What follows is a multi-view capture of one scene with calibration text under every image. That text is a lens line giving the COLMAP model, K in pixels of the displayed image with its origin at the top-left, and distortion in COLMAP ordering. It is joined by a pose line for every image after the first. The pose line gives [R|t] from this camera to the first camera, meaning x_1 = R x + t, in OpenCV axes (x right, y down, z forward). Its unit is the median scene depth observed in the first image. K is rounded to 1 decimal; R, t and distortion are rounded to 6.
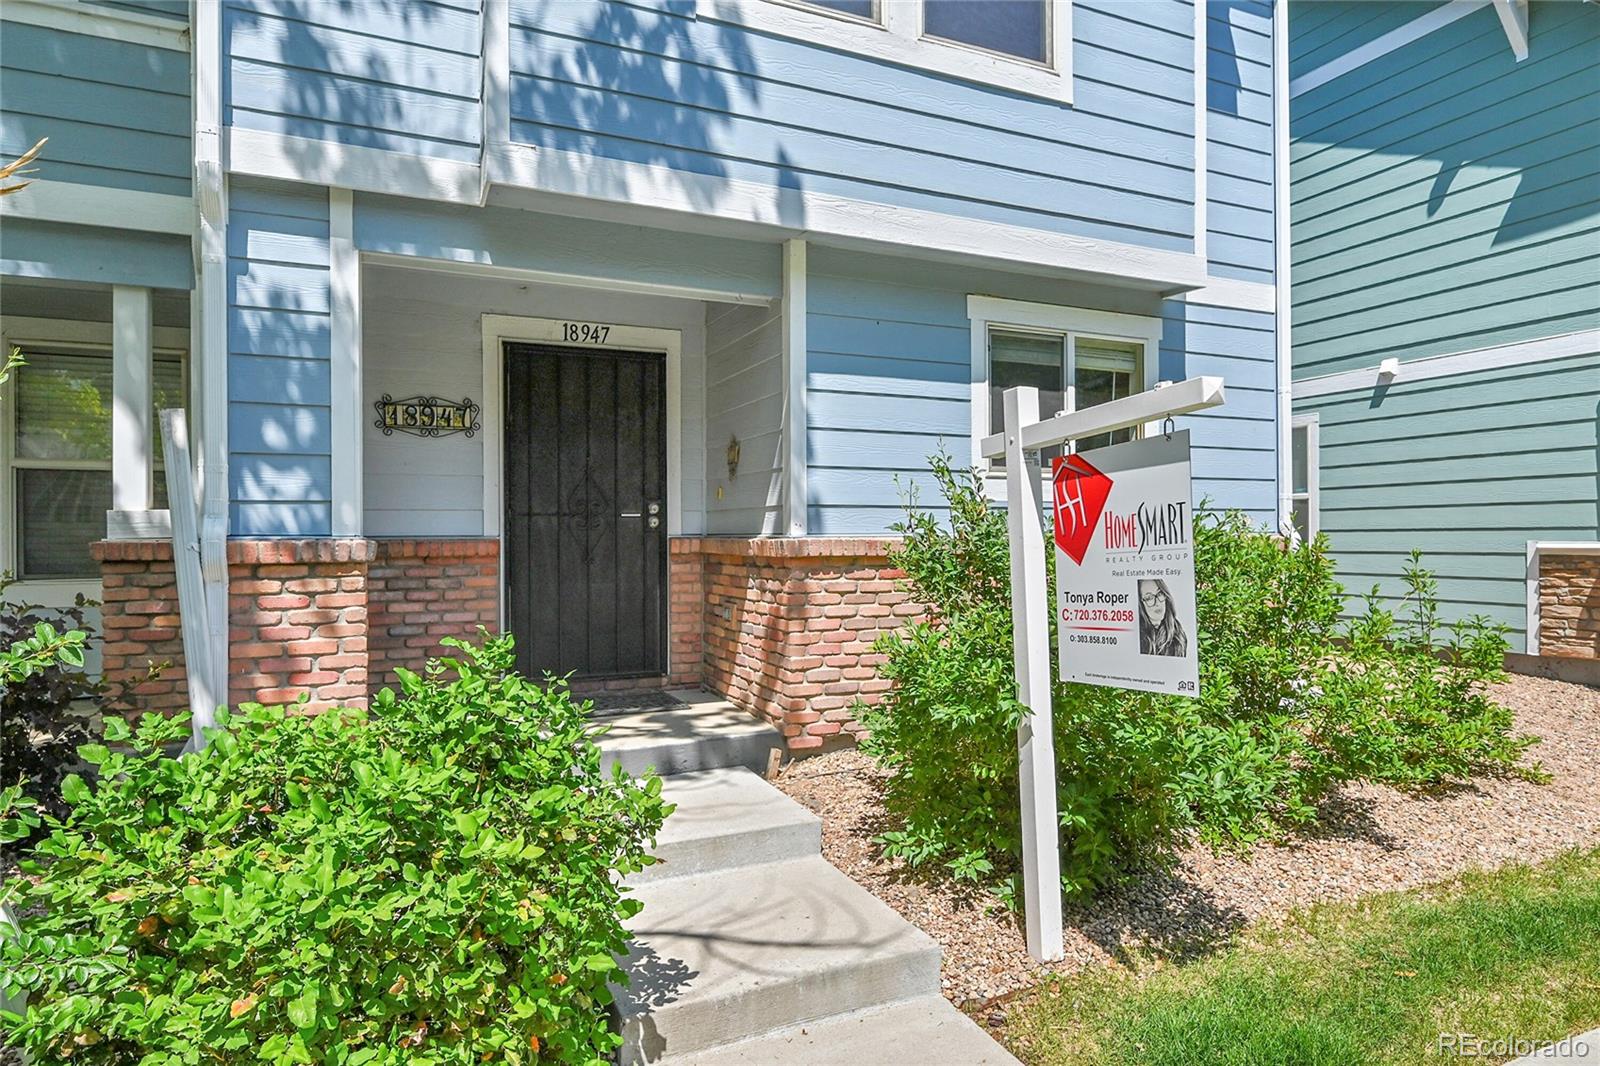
lens RADIAL K [[852.4, 0, 797.1], [0, 852.4, 511.7], [0, 0, 1]] dist [-0.003355, 0.000106]
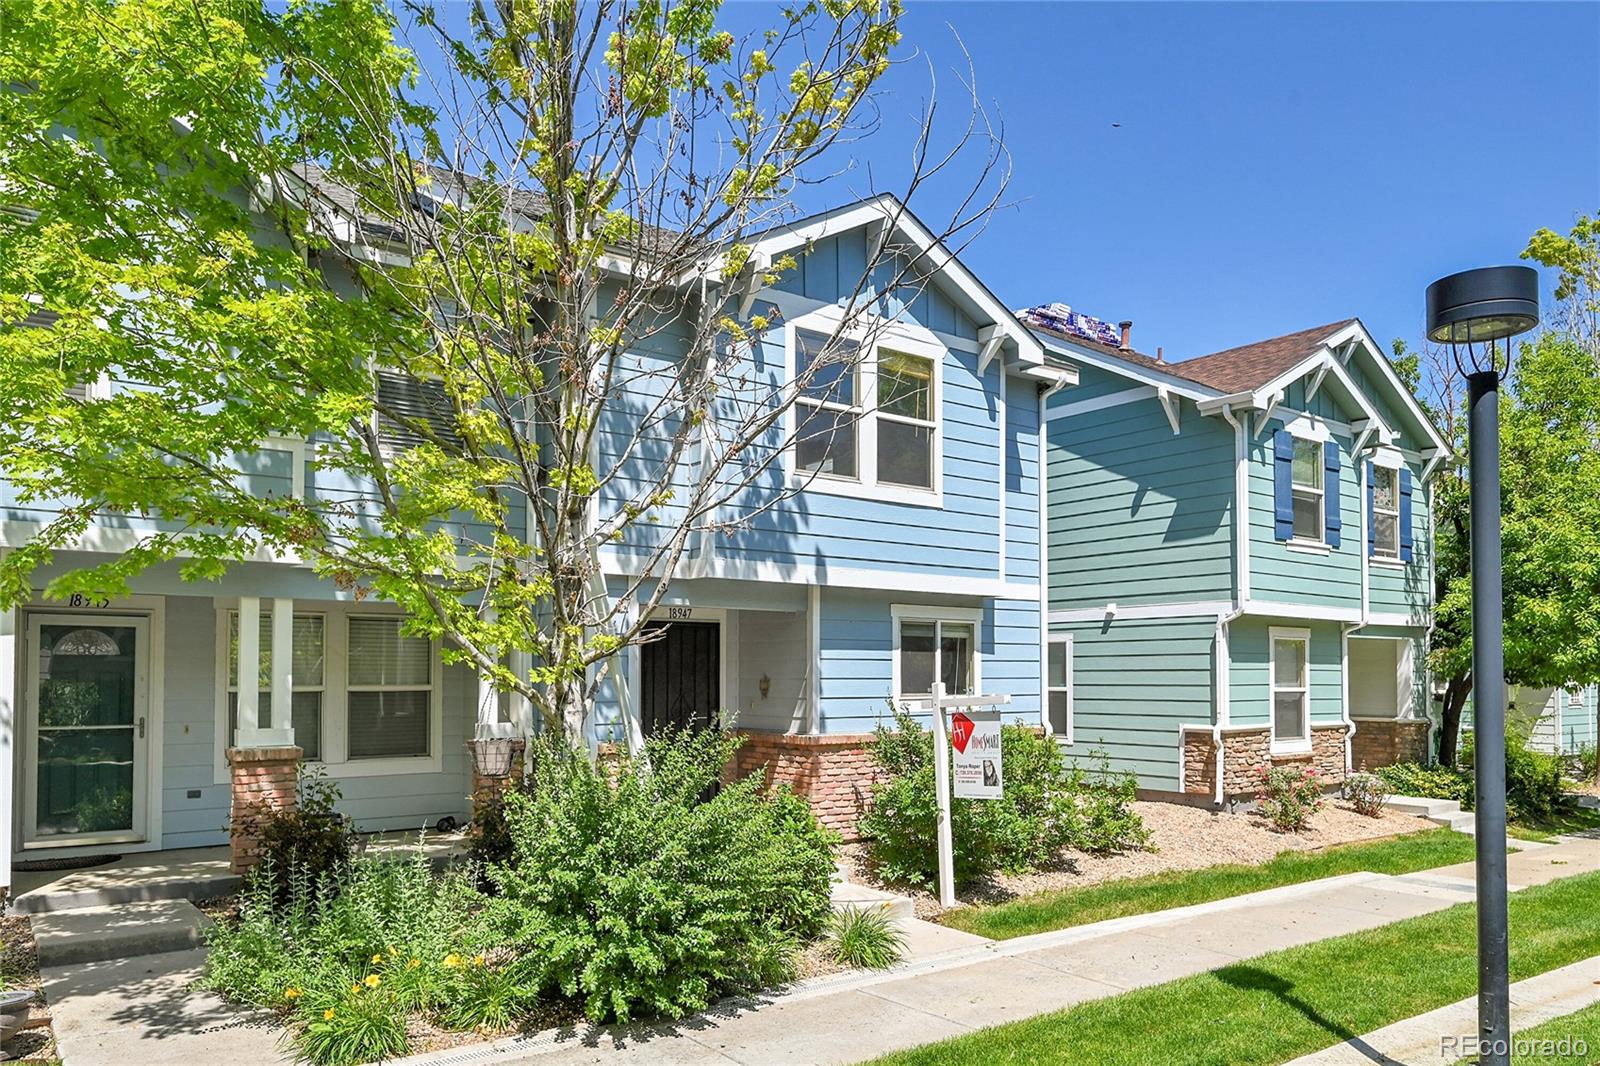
lens RADIAL K [[1121.4, 0, 800.0], [0, 1121.4, 533.0], [0, 0, 1]] dist [-0.001270, -0.000735]
pose [[0.963792, 0.042145, 0.263305, -0.788495], [-0.018059, 0.995480, -0.093239, -0.205385], [-0.266045, 0.085108, 0.960196, -1.632760]]
